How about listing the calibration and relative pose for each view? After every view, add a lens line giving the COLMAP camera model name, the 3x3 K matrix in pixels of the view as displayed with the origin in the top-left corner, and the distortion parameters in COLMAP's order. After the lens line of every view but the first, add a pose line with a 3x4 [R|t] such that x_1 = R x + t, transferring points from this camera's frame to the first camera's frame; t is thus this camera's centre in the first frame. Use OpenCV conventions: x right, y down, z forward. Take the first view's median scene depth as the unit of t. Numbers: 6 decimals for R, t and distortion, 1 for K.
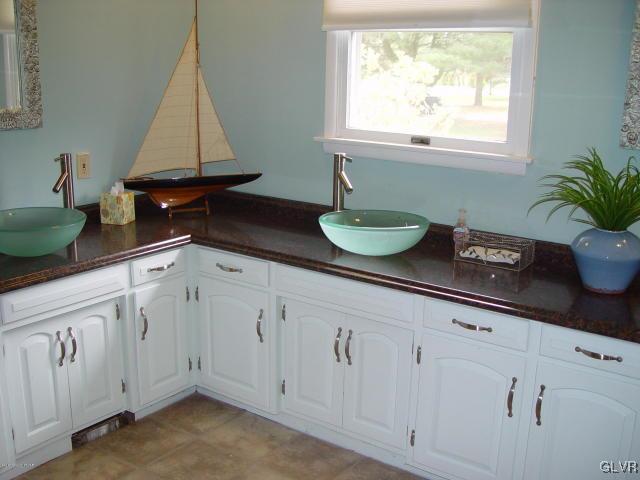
lens RADIAL K [[734.1, 0, 320.0], [0, 734.1, 240.0], [0, 0, 1]] dist [-0.109929, 0.036893]
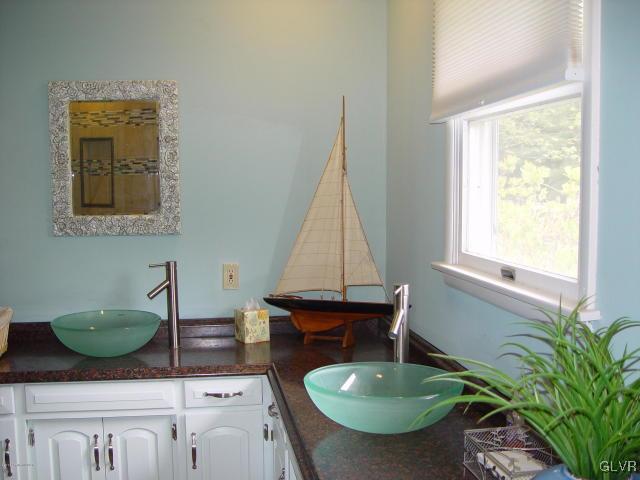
lens RADIAL K [[734.1, 0, 320.0], [0, 734.1, 240.0], [0, 0, 1]] dist [-0.109929, 0.036893]
pose [[0.690369, 0.034708, -0.722624, 0.465302], [-0.159039, 0.981695, -0.104789, -0.067769], [0.705760, 0.187269, 0.683252, 0.414279]]
